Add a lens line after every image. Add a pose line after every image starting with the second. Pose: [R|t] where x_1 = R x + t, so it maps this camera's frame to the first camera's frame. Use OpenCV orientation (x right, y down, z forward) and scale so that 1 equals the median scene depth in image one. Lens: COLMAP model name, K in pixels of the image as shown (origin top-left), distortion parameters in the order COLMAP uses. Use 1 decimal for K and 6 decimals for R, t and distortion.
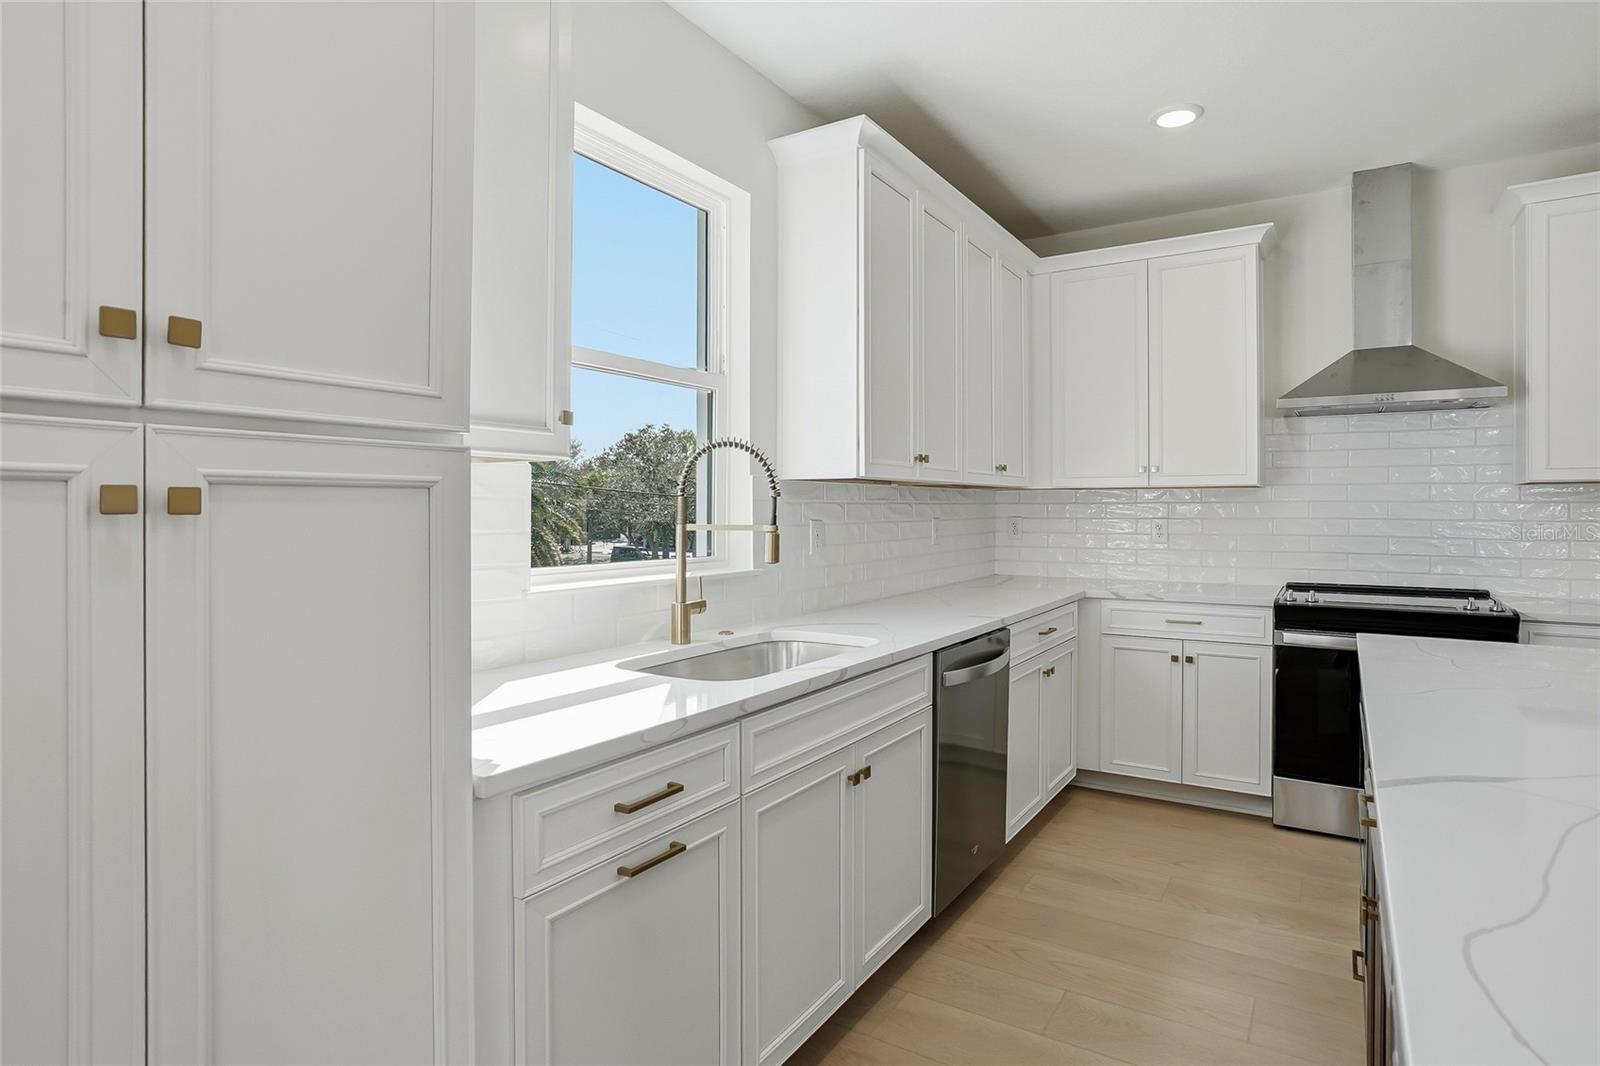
lens RADIAL K [[863.2, 0, 806.7], [0, 863.2, 506.6], [0, 0, 1]] dist [-0.010461, 0.003023]
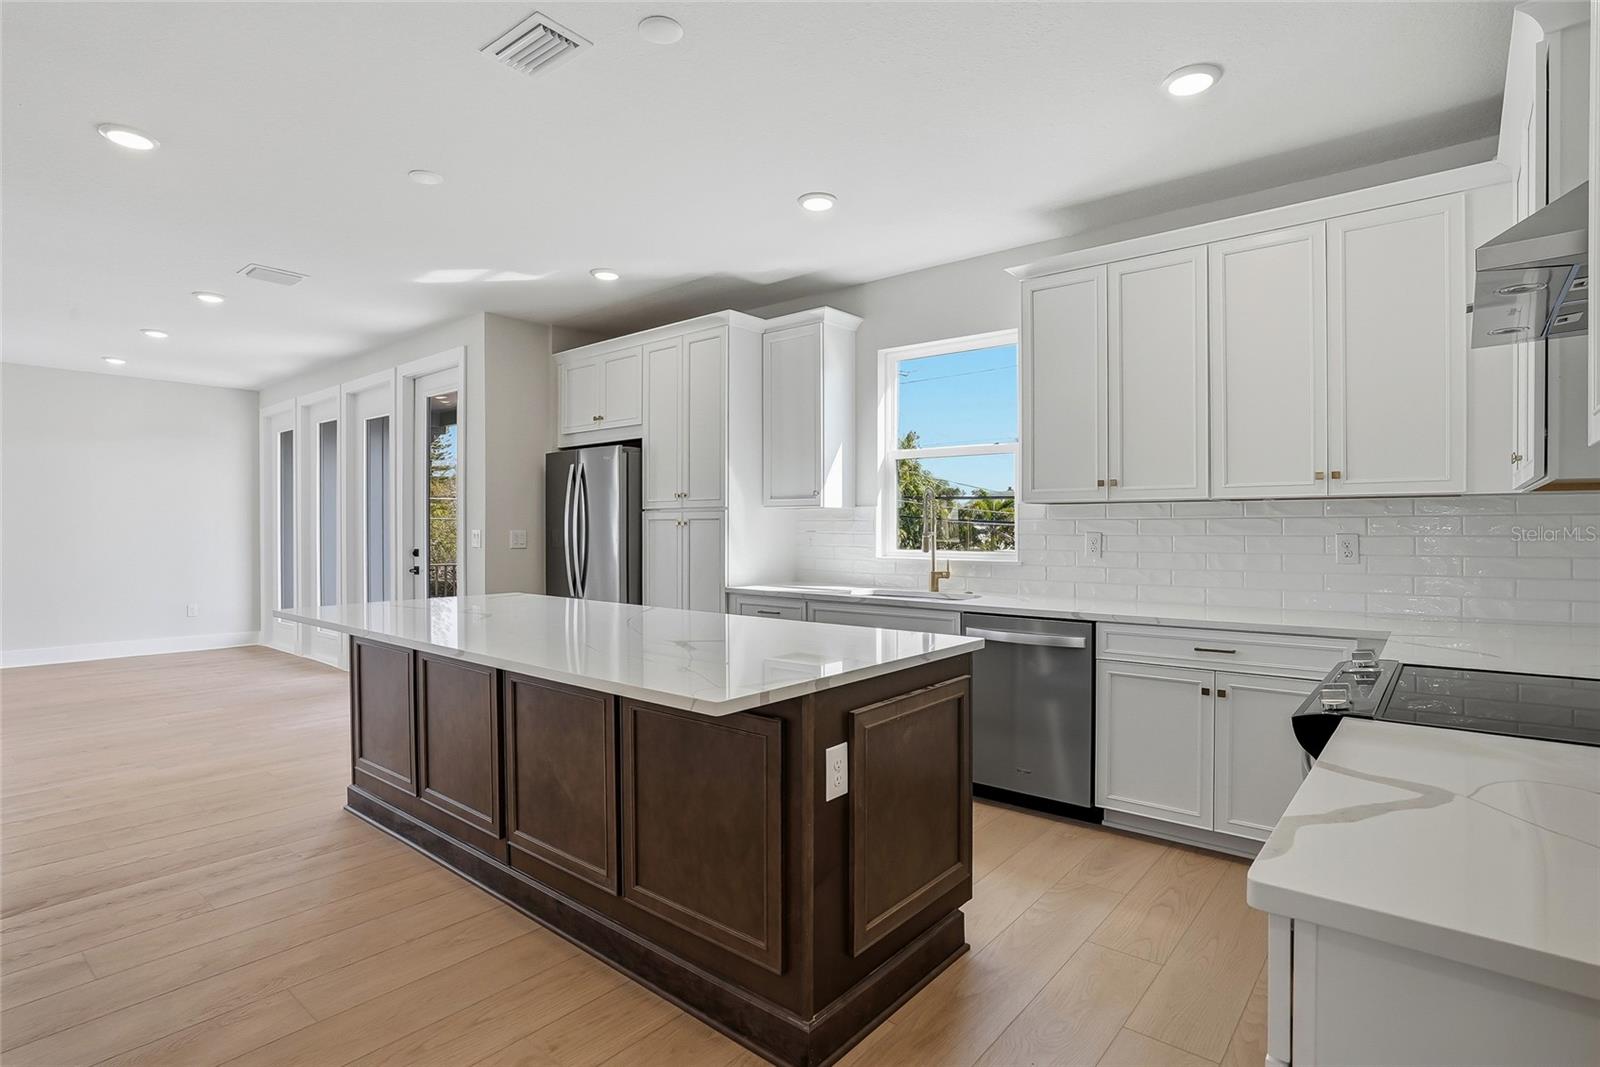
lens RADIAL K [[810.2, 0, 799.6], [0, 810.2, 526.4], [0, 0, 1]] dist [-0.022870, 0.002227]
pose [[-0.141231, -0.001475, -0.989976, 1.170189], [0.001803, 0.999997, -0.001747, 0.006821], [0.989975, -0.002031, -0.141228, 0.638718]]
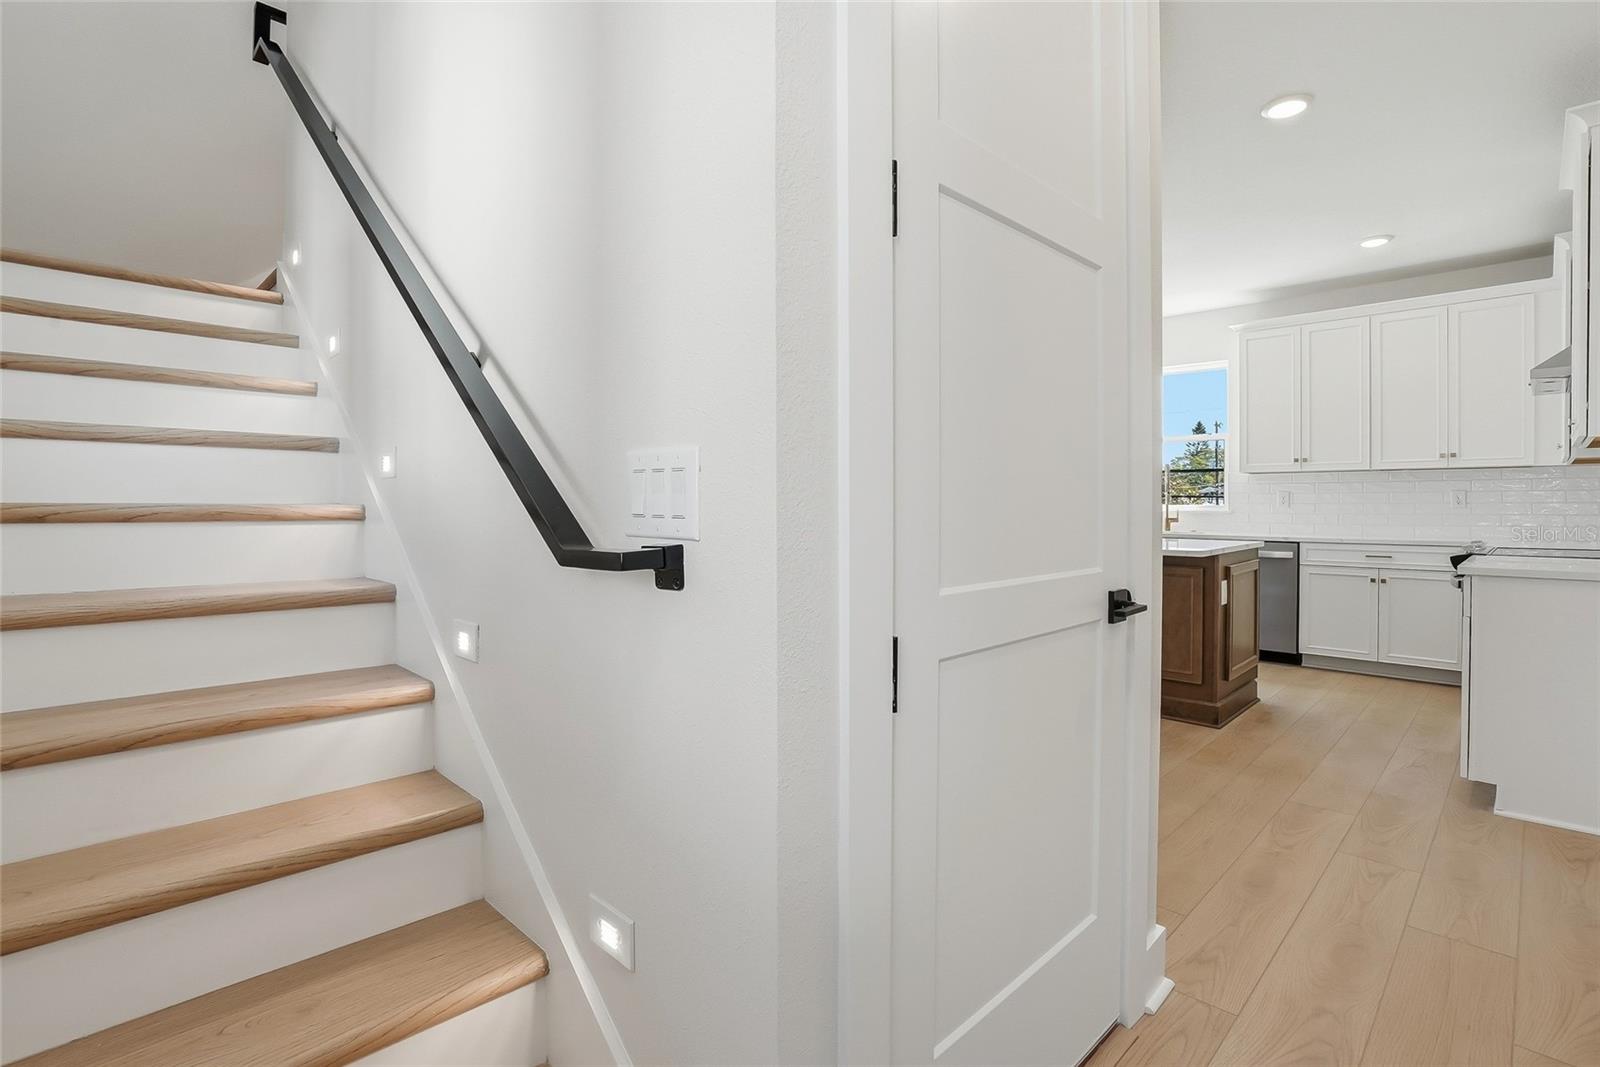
lens RADIAL K [[759.5, 0, 795.5], [0, 759.5, 500.2], [0, 0, 1]] dist [-0.034562, 0.007162]
pose [[-0.241465, -0.001363, -0.970408, 1.851928], [0.001583, 0.999997, -0.001799, 0.034749], [0.970408, -0.001970, -0.241462, 0.244192]]
